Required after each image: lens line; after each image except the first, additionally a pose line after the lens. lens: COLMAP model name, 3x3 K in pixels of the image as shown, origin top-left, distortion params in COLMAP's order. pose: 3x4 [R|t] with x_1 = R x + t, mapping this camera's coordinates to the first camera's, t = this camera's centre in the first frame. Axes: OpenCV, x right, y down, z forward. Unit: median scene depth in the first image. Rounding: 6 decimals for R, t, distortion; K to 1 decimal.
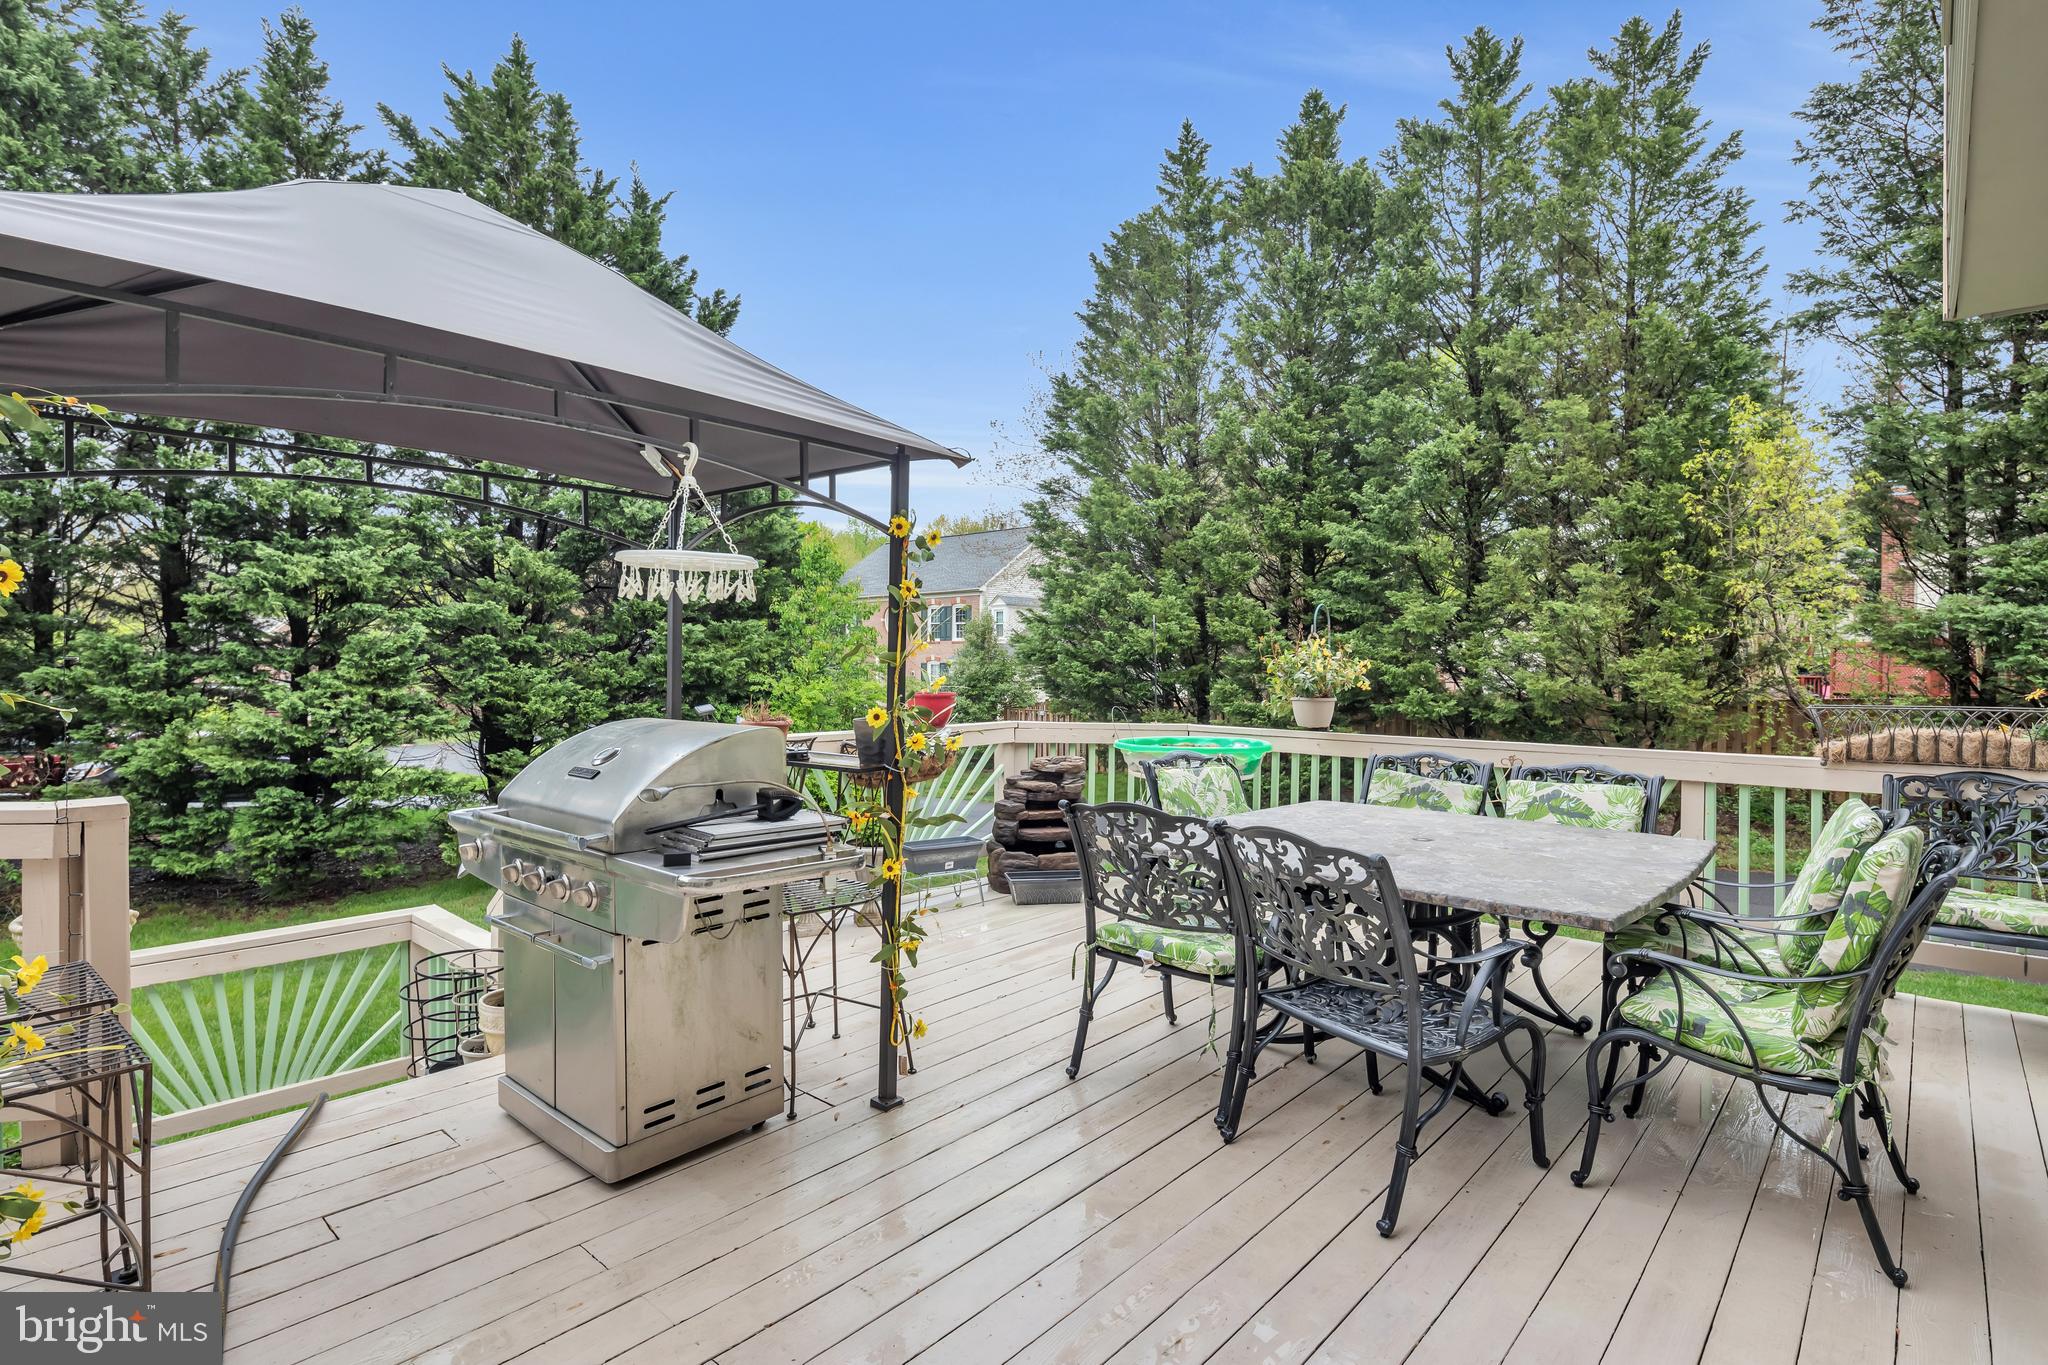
lens RADIAL K [[998.8, 0, 1018.3], [0, 998.8, 685.9], [0, 0, 1]] dist [-0.005504, -0.001909]
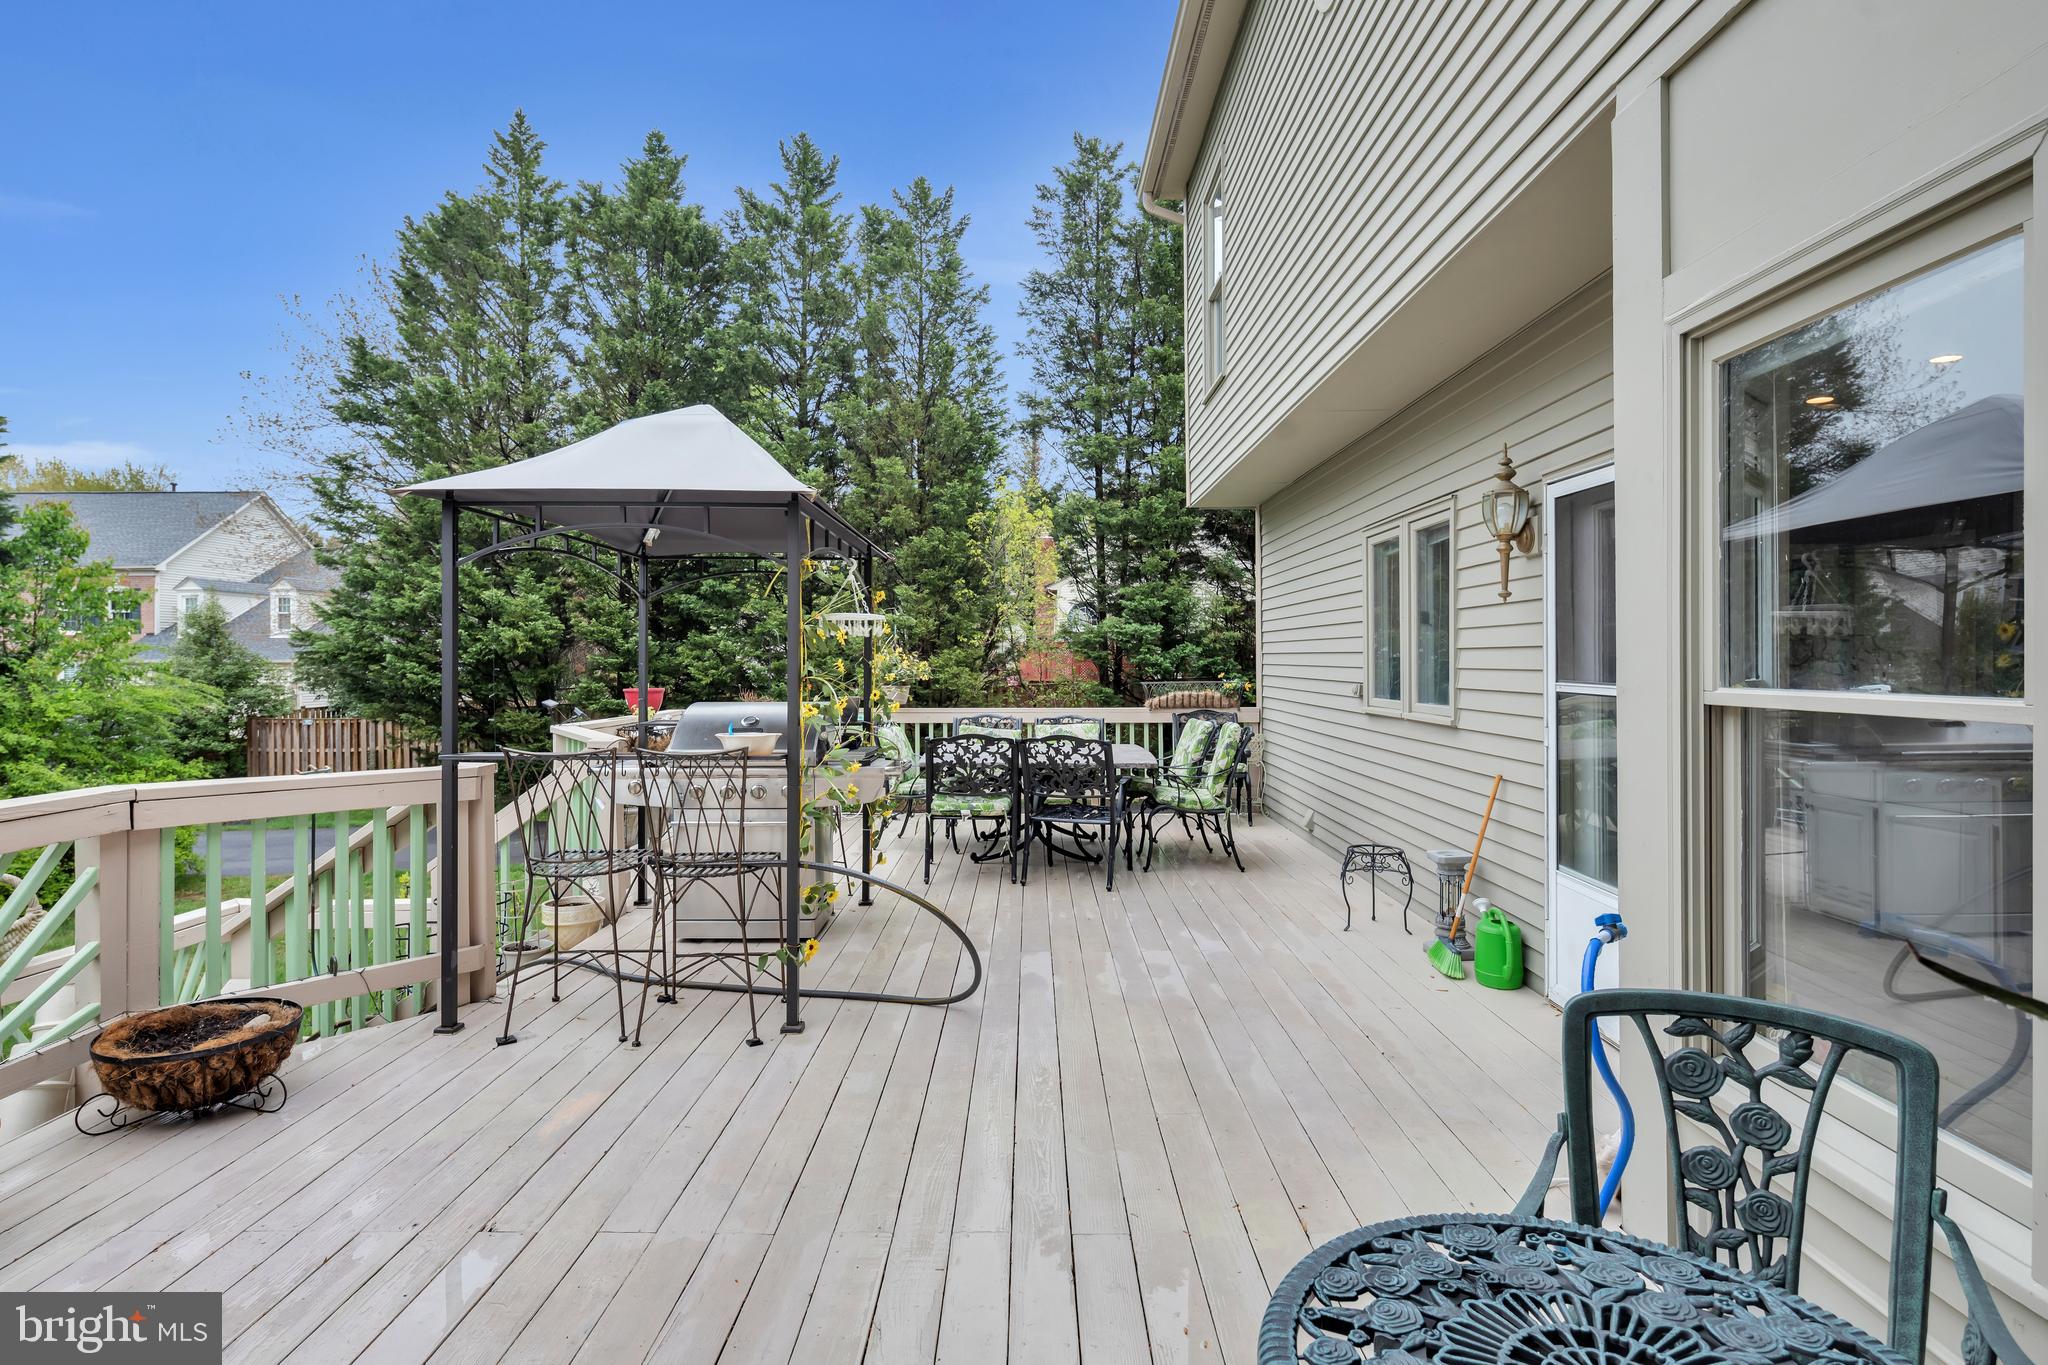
lens RADIAL K [[998.8, 0, 1030.1], [0, 998.8, 666.6], [0, 0, 1]] dist [-0.005504, -0.001909]
pose [[0.747676, -0.008658, 0.664007, -0.173732], [0.019755, 0.999762, -0.009208, 0.000306], [-0.663769, 0.020002, 0.747670, -0.090700]]
